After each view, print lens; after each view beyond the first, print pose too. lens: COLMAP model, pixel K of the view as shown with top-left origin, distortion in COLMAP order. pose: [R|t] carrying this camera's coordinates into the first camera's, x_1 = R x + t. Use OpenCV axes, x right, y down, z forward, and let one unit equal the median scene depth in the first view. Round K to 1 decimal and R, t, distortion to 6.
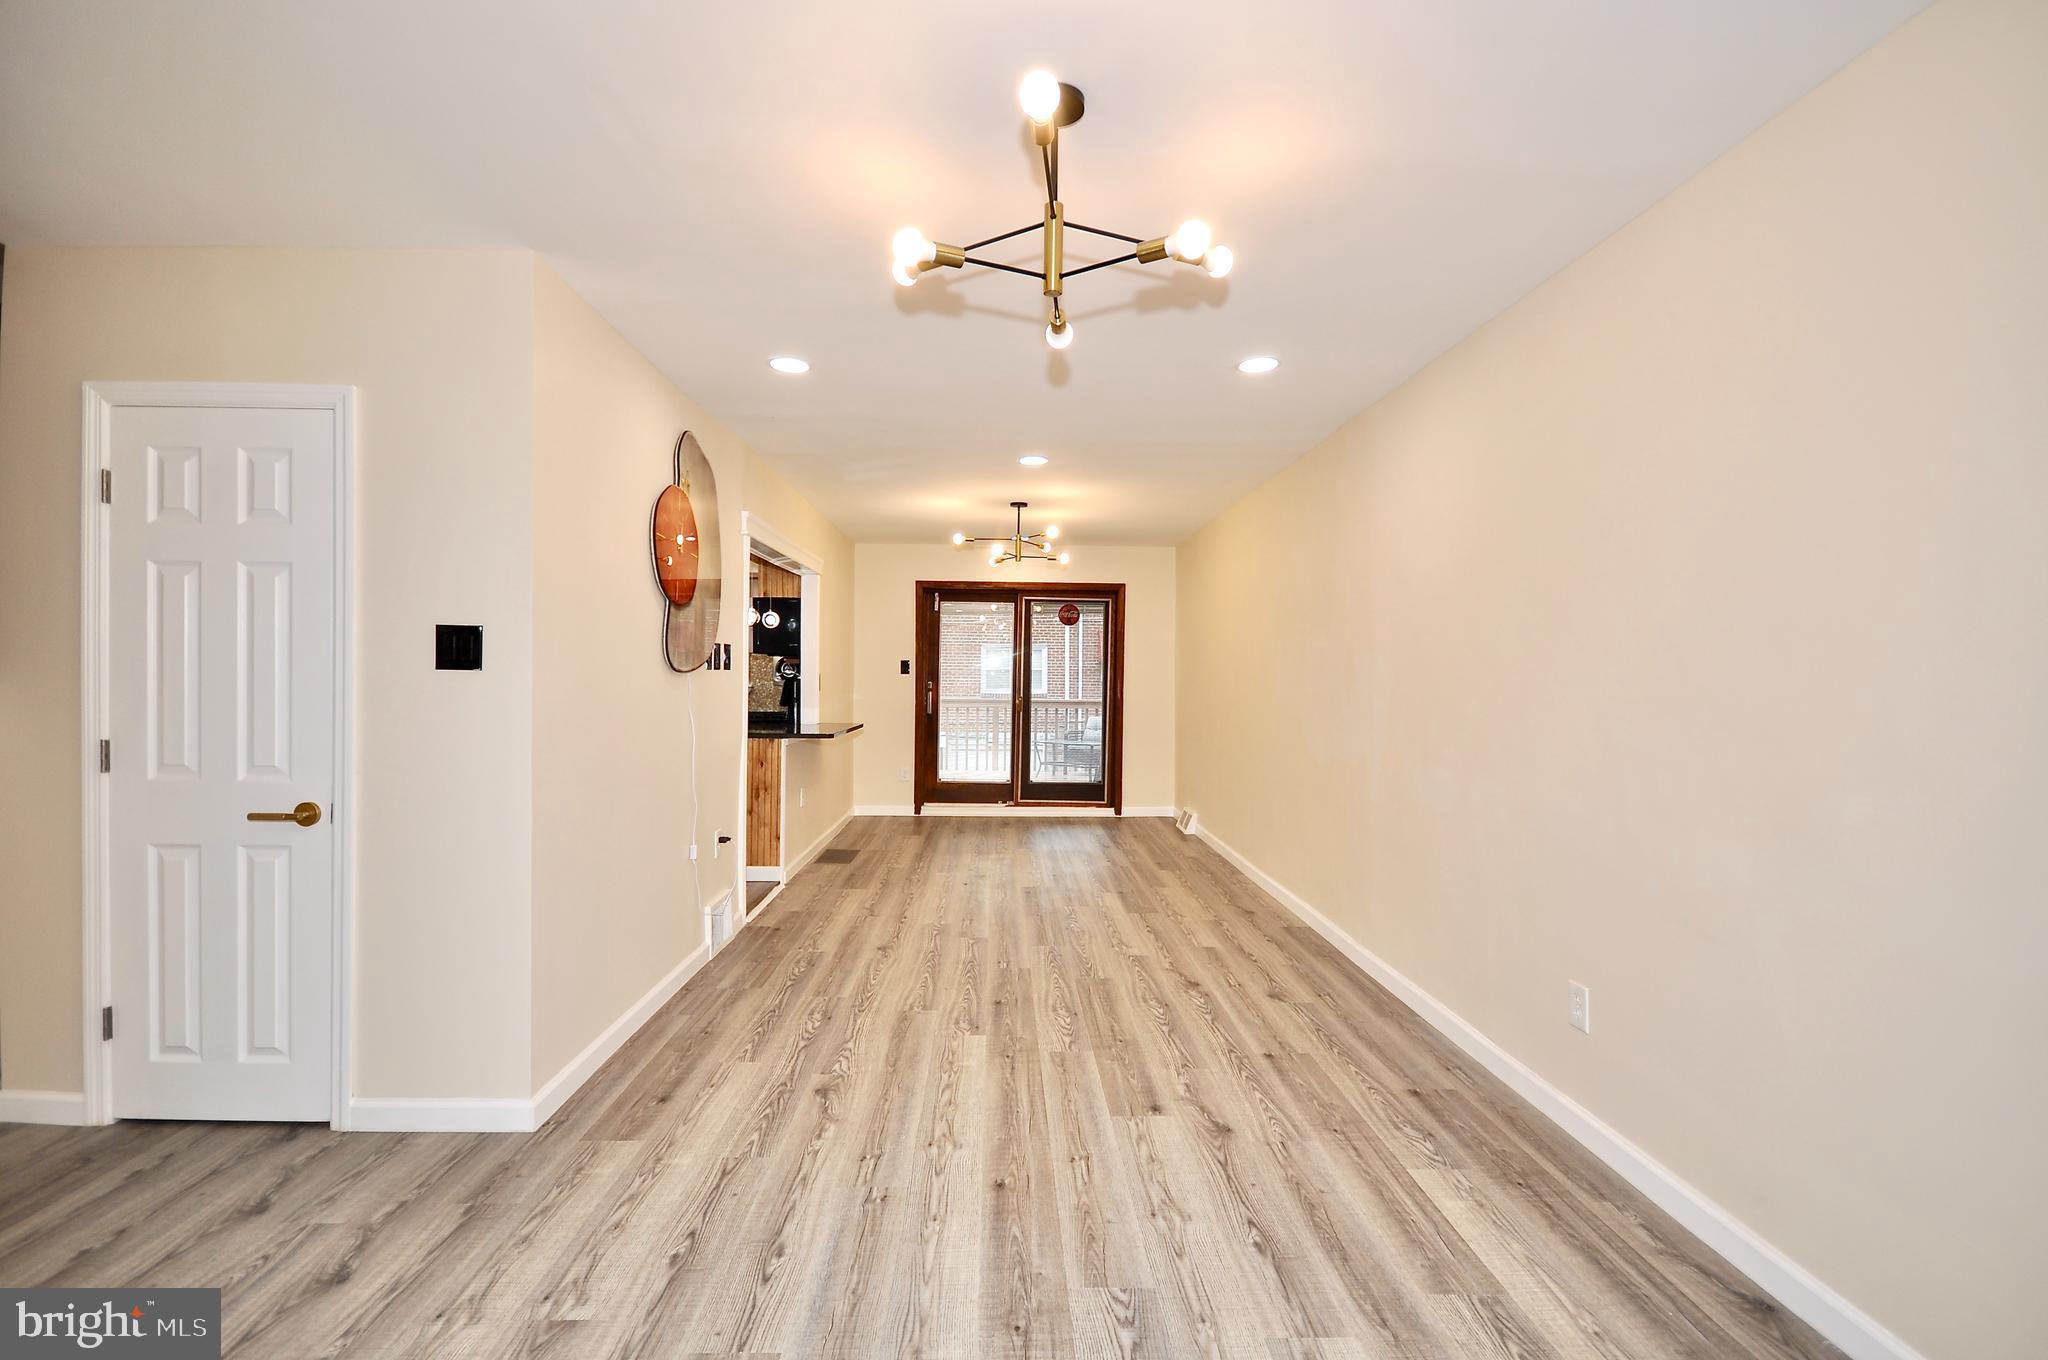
lens RADIAL K [[914.6, 0, 1004.2], [0, 914.6, 697.1], [0, 0, 1]] dist [0.000505, -0.003438]
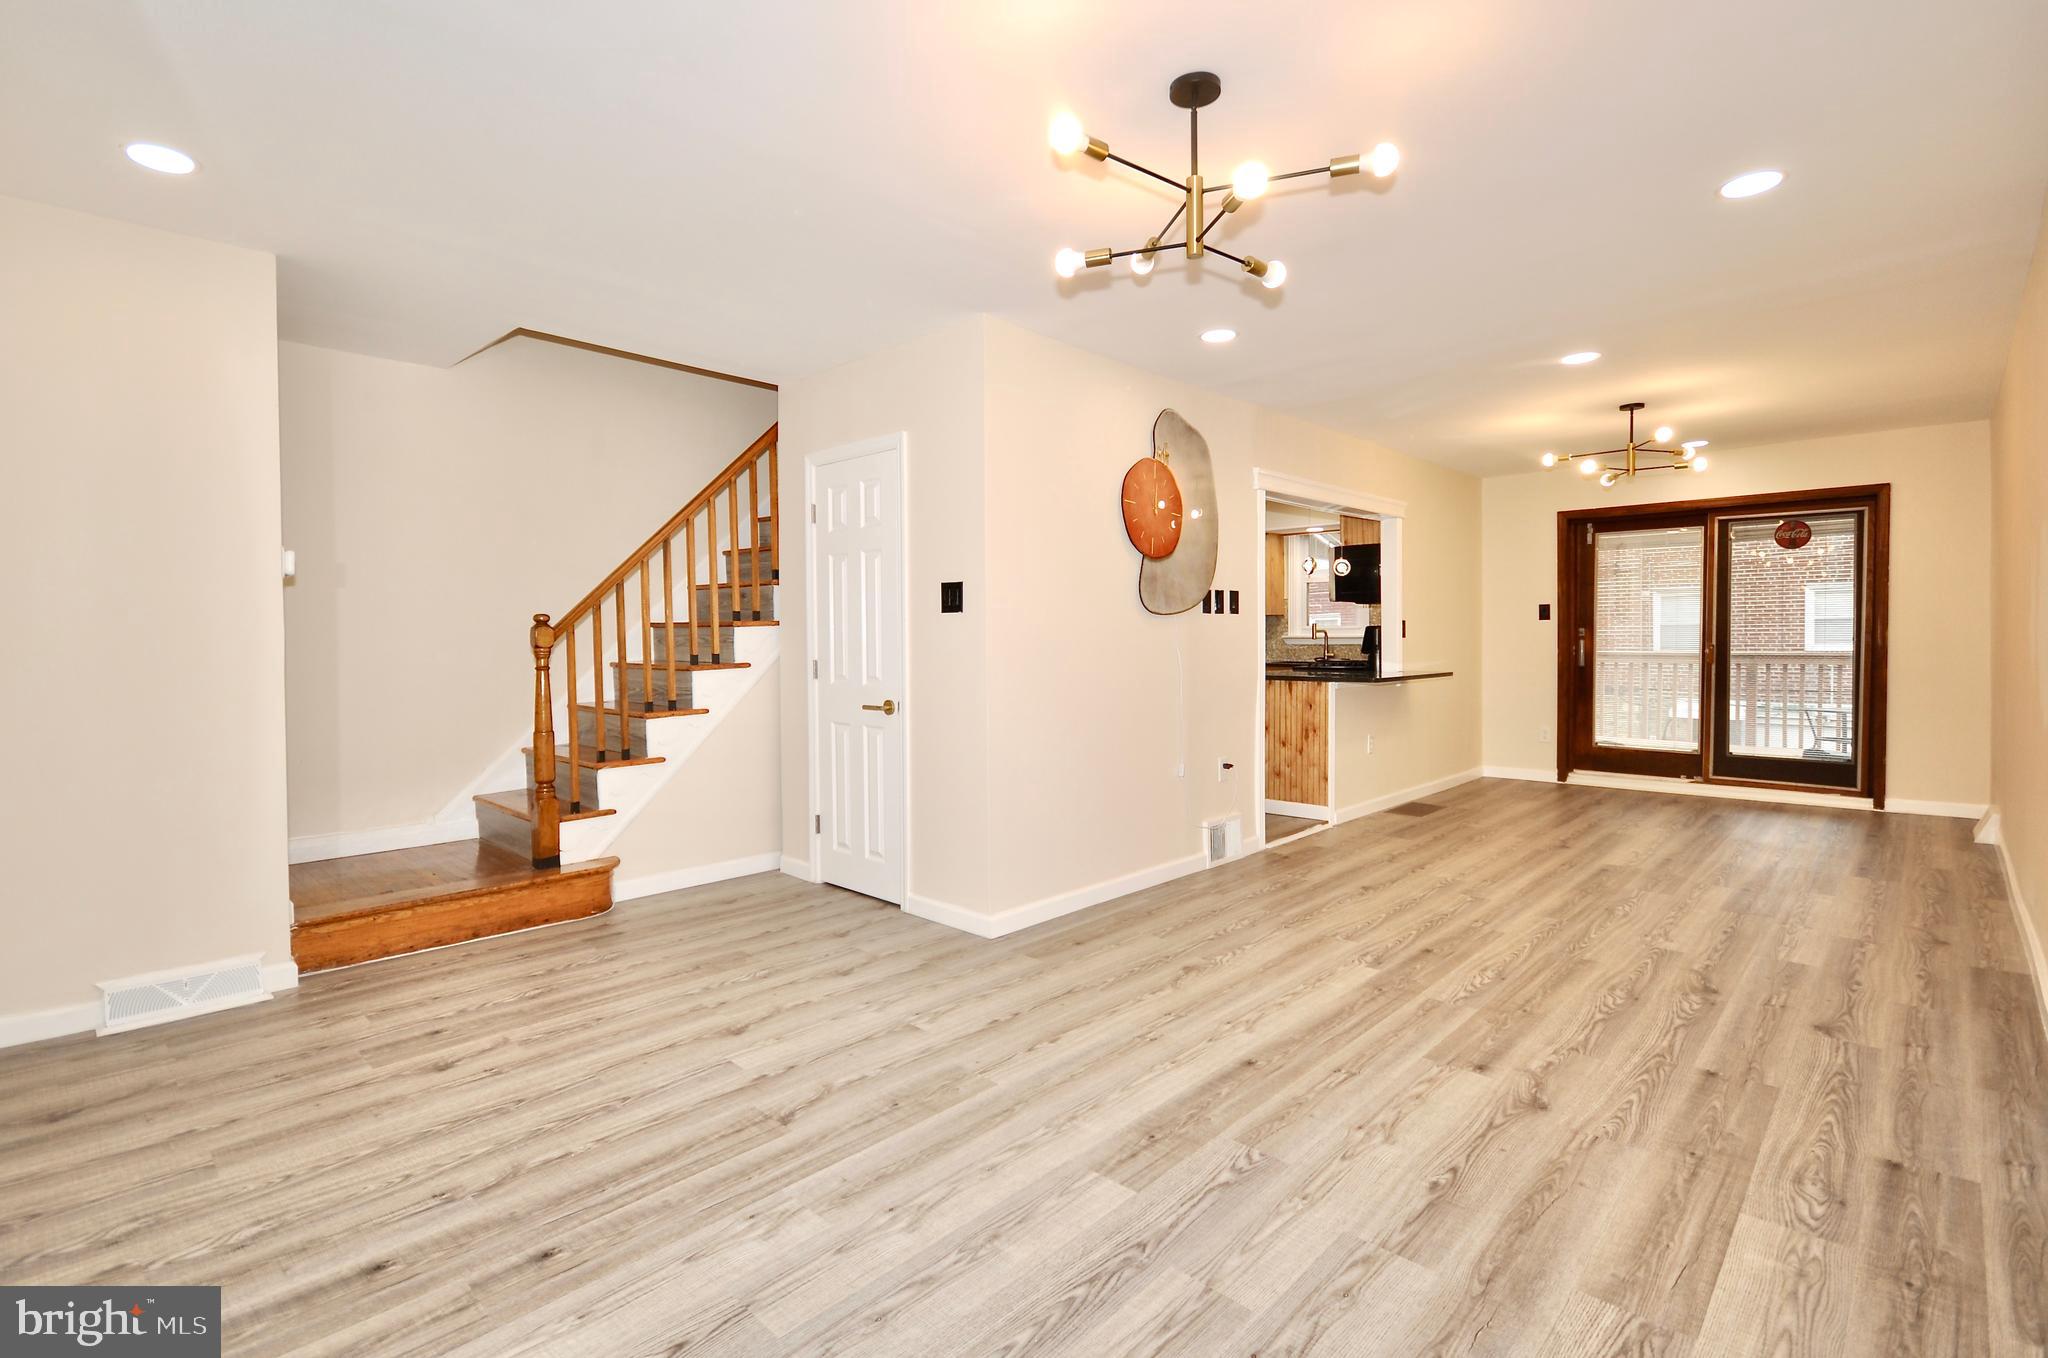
lens RADIAL K [[933.8, 0, 995.3], [0, 933.8, 678.4], [0, 0, 1]] dist [-0.005928, -0.002102]
pose [[0.700245, 0.016133, -0.713720, 0.388079], [-0.002087, 0.999787, 0.020552, 0.032824], [0.713899, -0.012901, 0.700130, 0.000631]]
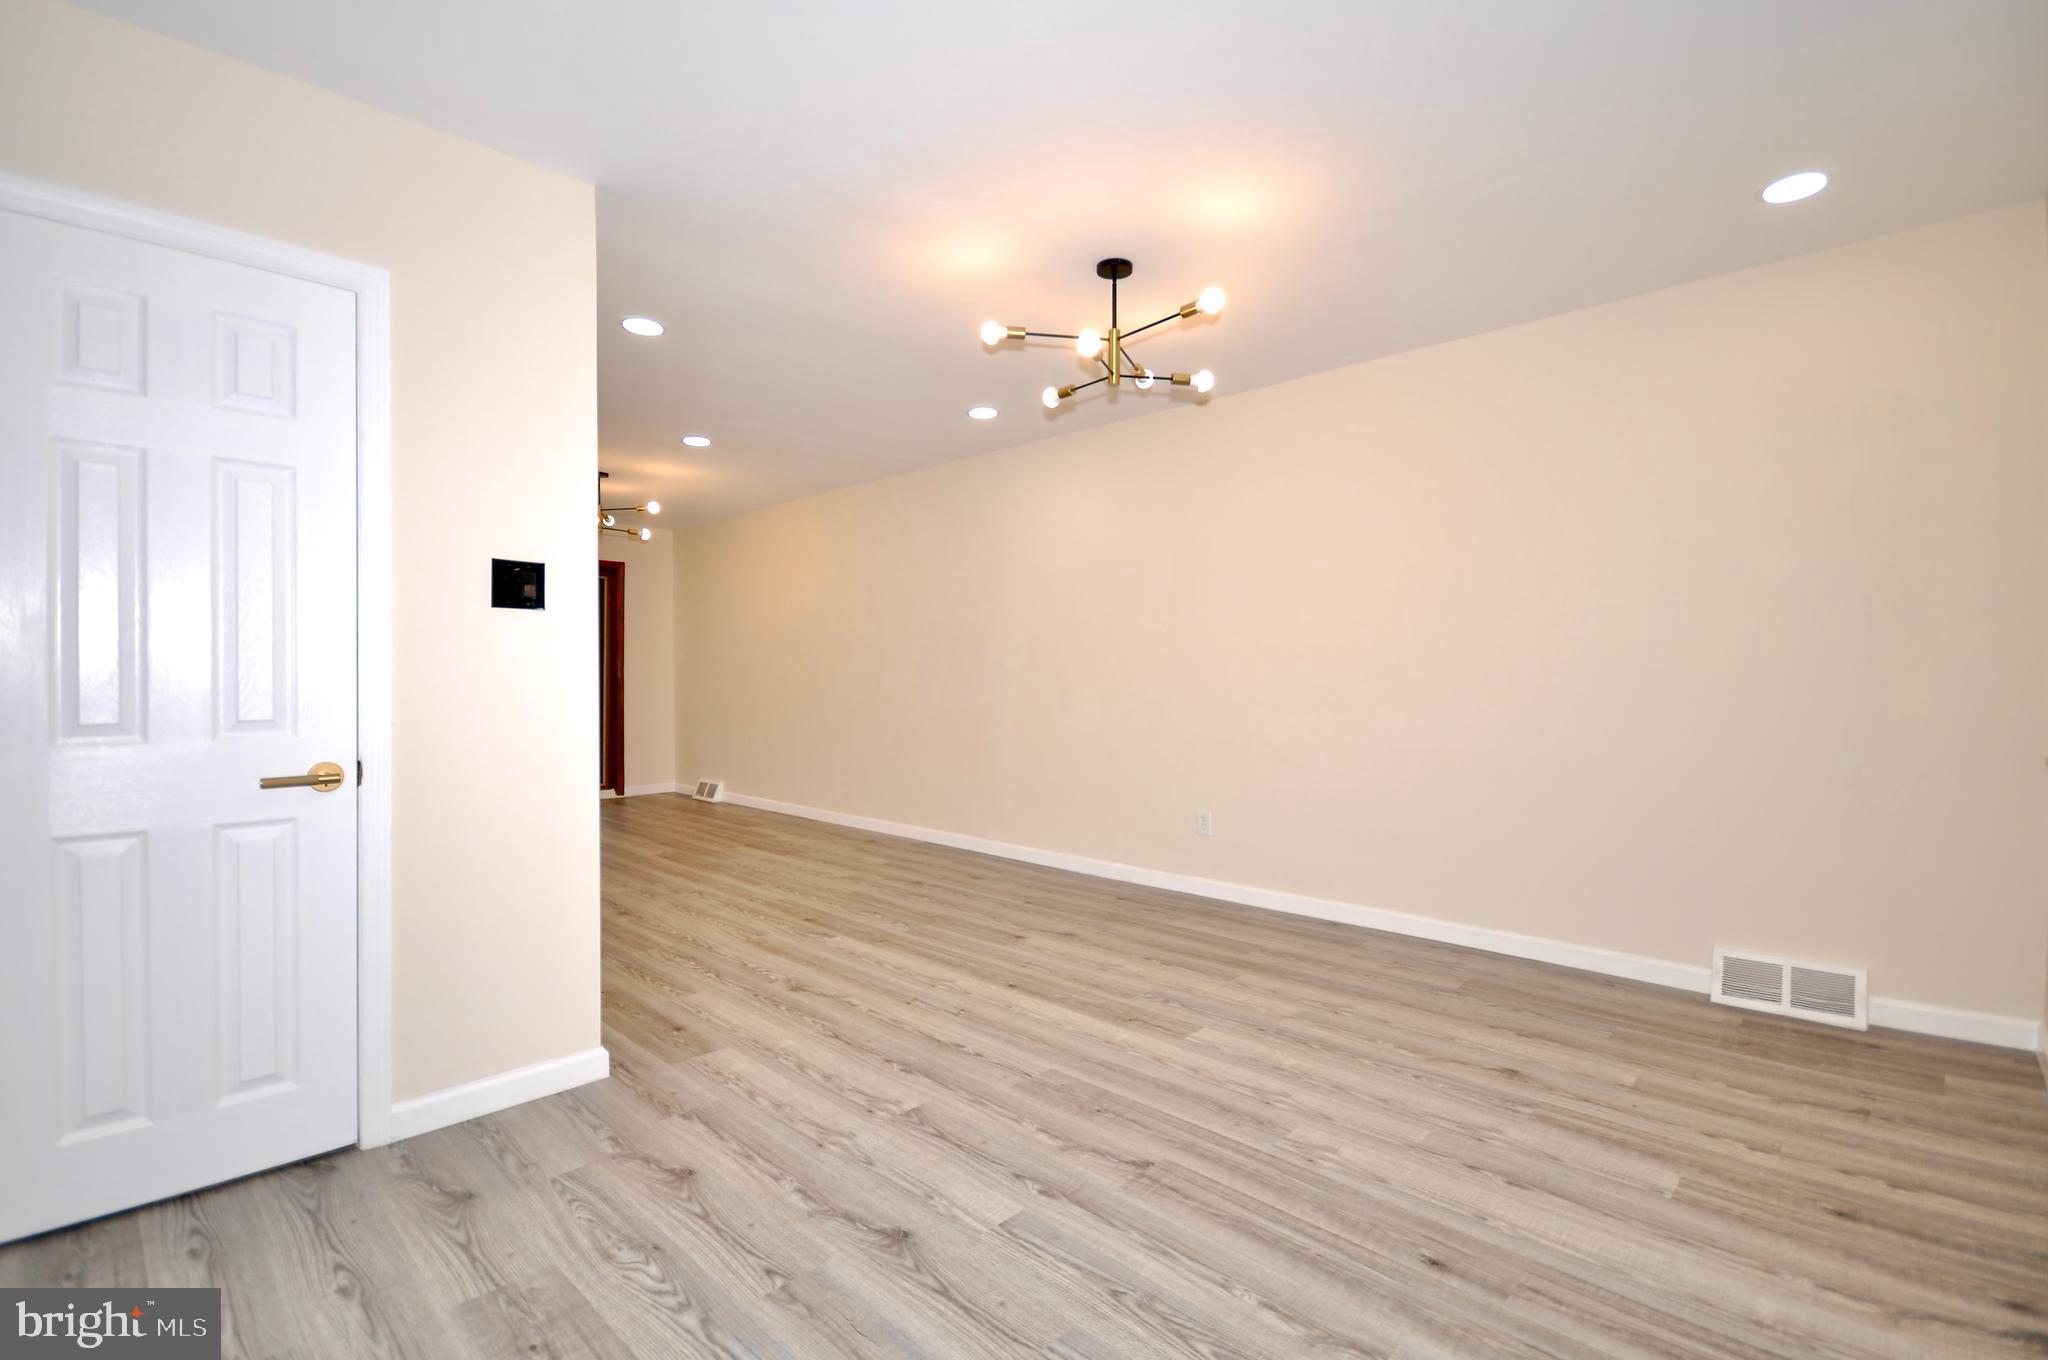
lens RADIAL K [[933.8, 0, 1007.1], [0, 933.8, 685.2], [0, 0, 1]] dist [-0.005928, -0.002102]
pose [[0.715195, -0.020372, 0.698628, -0.681721], [0.025928, 0.999660, 0.002606, 0.044468], [-0.698444, 0.016250, 0.715480, -0.024384]]
